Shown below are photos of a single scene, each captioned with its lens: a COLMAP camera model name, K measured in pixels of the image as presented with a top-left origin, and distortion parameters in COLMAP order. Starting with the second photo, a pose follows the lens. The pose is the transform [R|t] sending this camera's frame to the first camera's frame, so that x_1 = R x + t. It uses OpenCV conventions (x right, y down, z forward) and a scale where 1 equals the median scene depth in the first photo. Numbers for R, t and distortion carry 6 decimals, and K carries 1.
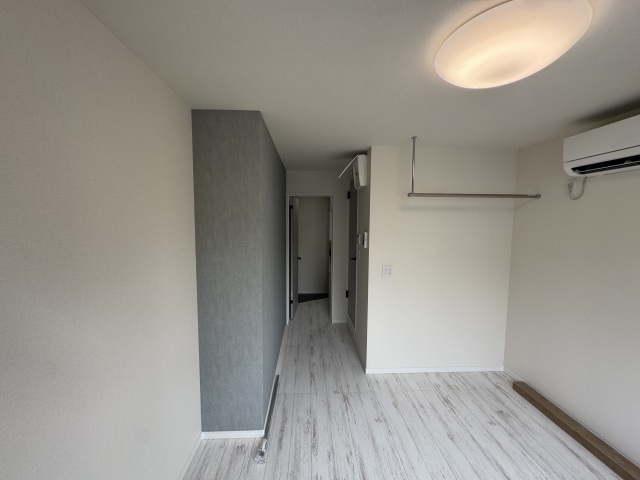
lens RADIAL K [[255.6, 0, 322.0], [0, 255.6, 240.0], [0, 0, 1]] dist [-0.002162, 0.000555]
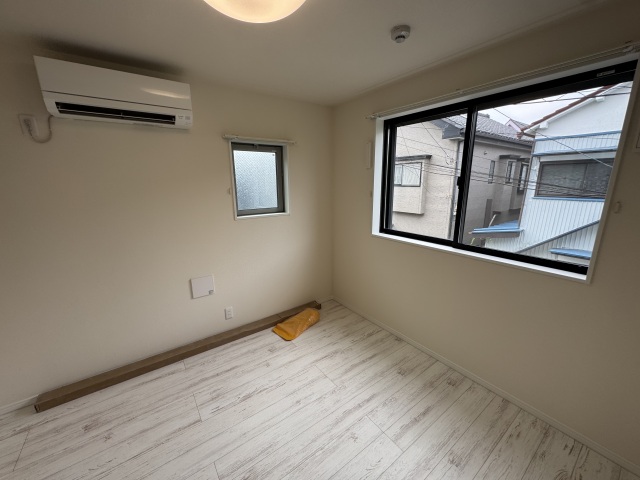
lens RADIAL K [[255.6, 0, 319.8], [0, 255.6, 239.0], [0, 0, 1]] dist [-0.002162, 0.000555]
pose [[-0.540996, -0.193959, 0.818354, -0.175221], [0.068960, 0.959537, 0.273008, -0.022772], [-0.838193, 0.204130, -0.505731, 0.643379]]
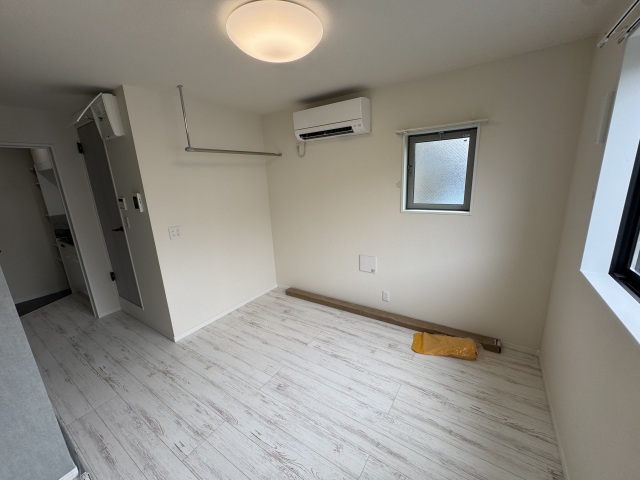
lens RADIAL K [[255.6, 0, 320.1], [0, 255.6, 239.4], [0, 0, 1]] dist [-0.002162, 0.000555]
pose [[0.594529, -0.229187, 0.770719, -0.179085], [0.114032, 0.972862, 0.201334, 0.018144], [-0.795947, -0.031812, 0.604530, -0.003156]]
